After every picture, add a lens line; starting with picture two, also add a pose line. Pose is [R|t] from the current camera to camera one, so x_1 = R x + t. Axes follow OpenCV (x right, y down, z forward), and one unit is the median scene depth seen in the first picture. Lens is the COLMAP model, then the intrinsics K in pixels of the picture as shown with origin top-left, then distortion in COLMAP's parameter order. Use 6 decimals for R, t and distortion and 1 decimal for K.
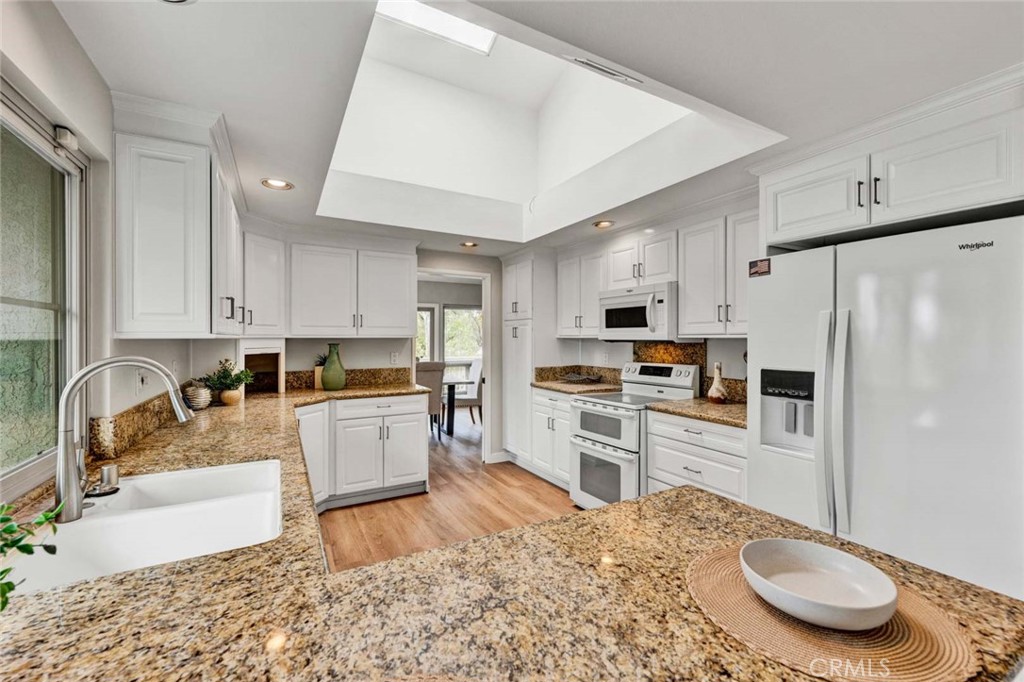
lens RADIAL K [[418.0, 0, 504.3], [0, 418.0, 335.0], [0, 0, 1]] dist [-0.002357, -0.000594]
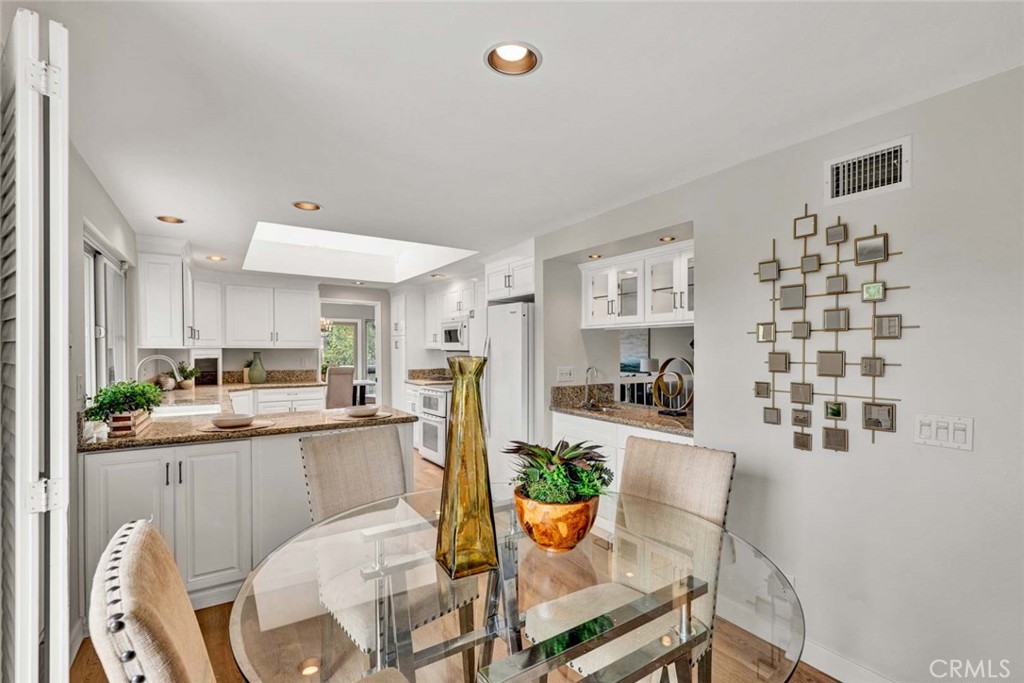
lens RADIAL K [[449.7, 0, 512.2], [0, 449.7, 351.4], [0, 0, 1]] dist [0.011282, 0.000000]
pose [[0.996100, 0.002599, 0.088188, 0.356232], [-0.003697, 0.999918, 0.012287, -0.005158], [-0.088149, -0.012565, 0.996028, -0.681219]]
